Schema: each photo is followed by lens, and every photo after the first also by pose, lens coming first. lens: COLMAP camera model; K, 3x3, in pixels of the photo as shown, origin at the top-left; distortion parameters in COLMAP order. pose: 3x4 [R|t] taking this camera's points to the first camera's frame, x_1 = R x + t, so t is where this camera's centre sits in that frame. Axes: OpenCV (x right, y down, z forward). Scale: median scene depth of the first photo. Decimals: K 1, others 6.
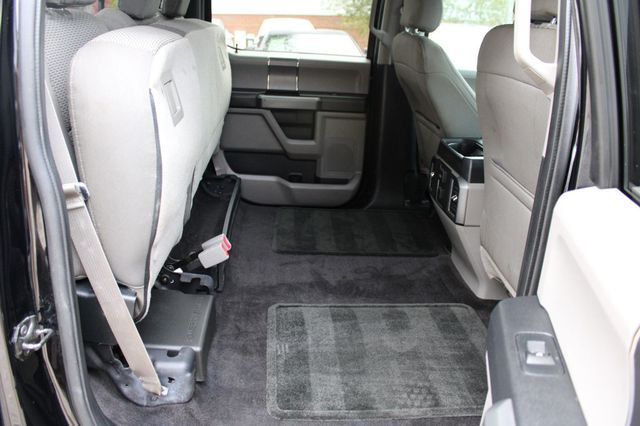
lens RADIAL K [[527.1, 0, 320.0], [0, 527.1, 213.0], [0, 0, 1]] dist [-0.178328, 0.156615]
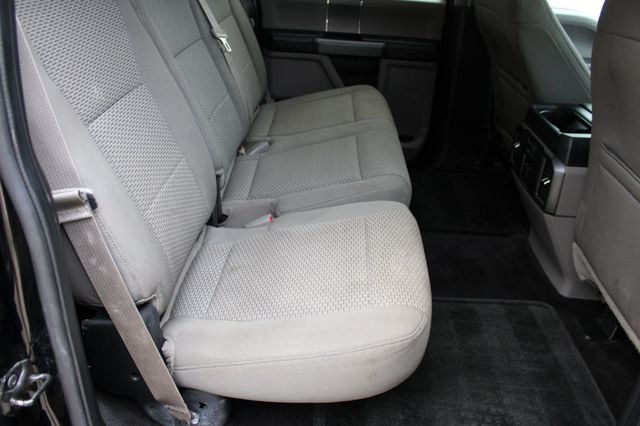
lens RADIAL K [[527.1, 0, 320.0], [0, 527.1, 213.0], [0, 0, 1]] dist [-0.178328, 0.156615]
pose [[0.994602, 0.047715, -0.092147, -0.023018], [-0.035151, 0.990432, 0.133452, -0.074872], [0.097633, -0.129492, 0.986762, 0.149384]]
